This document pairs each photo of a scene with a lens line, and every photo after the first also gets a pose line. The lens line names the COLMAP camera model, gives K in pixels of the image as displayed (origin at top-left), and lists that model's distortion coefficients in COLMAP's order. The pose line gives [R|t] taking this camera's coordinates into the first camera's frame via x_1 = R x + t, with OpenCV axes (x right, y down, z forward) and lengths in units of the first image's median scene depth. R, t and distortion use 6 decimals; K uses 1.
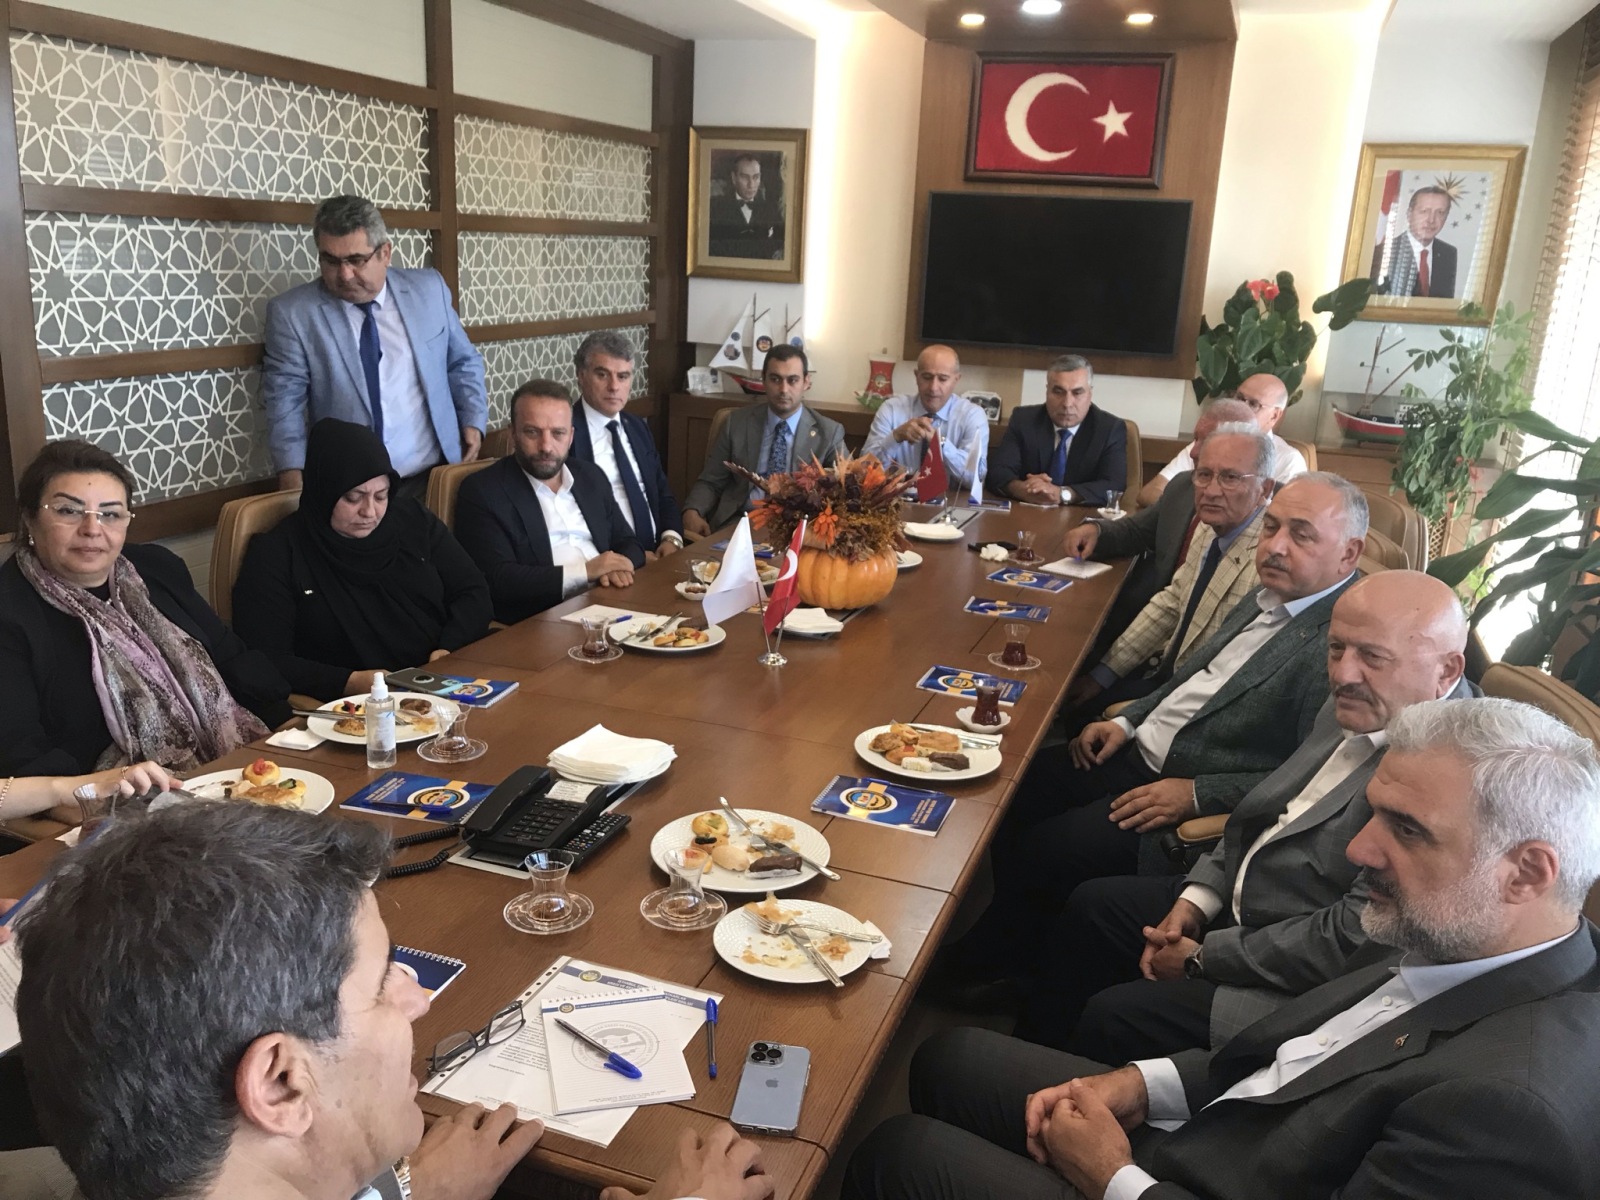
lens RADIAL K [[1335.6, 0, 800.0], [0, 1335.6, 600.0], [0, 0, 1]] dist [0.009368, 0.002201]
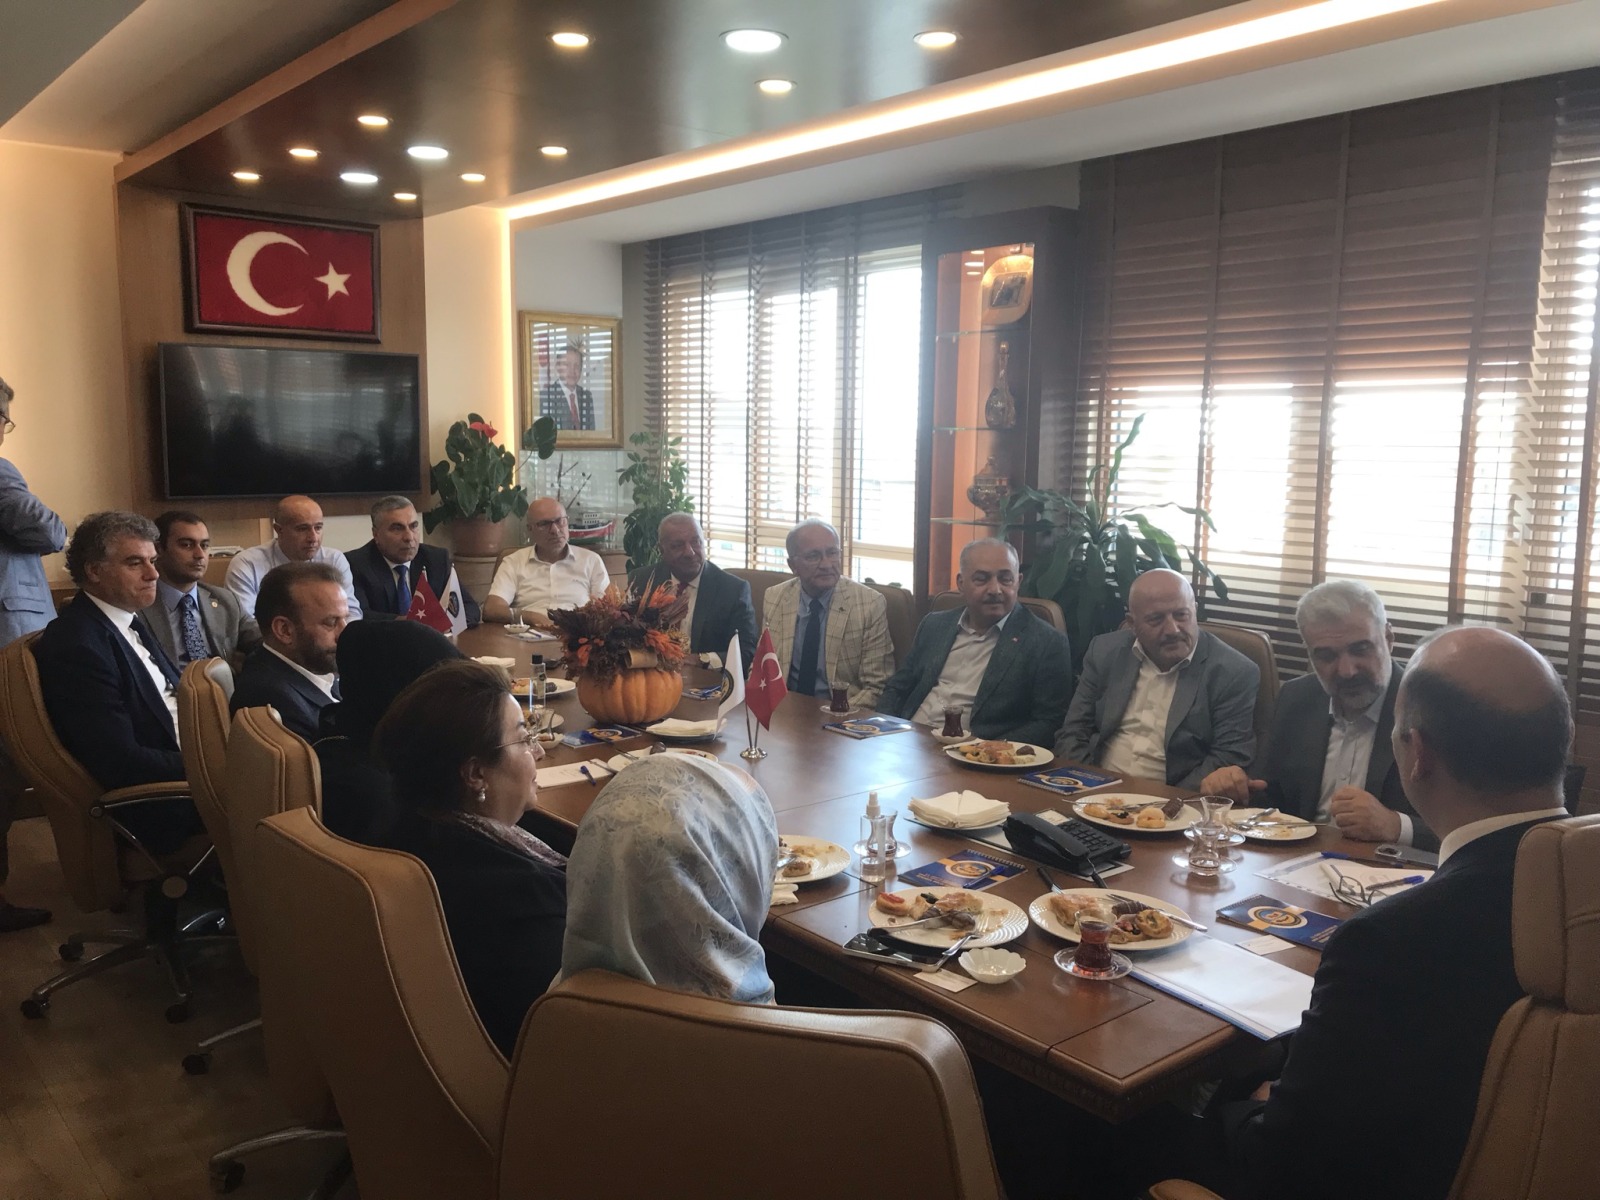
lens RADIAL K [[1319.8, 0, 800.0], [0, 1319.8, 600.0], [0, 0, 1]] dist [-0.039526, -0.001492]
pose [[0.507831, -0.149242, 0.848431, -0.508760], [0.230171, 0.972580, 0.033311, -0.060586], [-0.830138, 0.178368, 0.528257, 0.187736]]
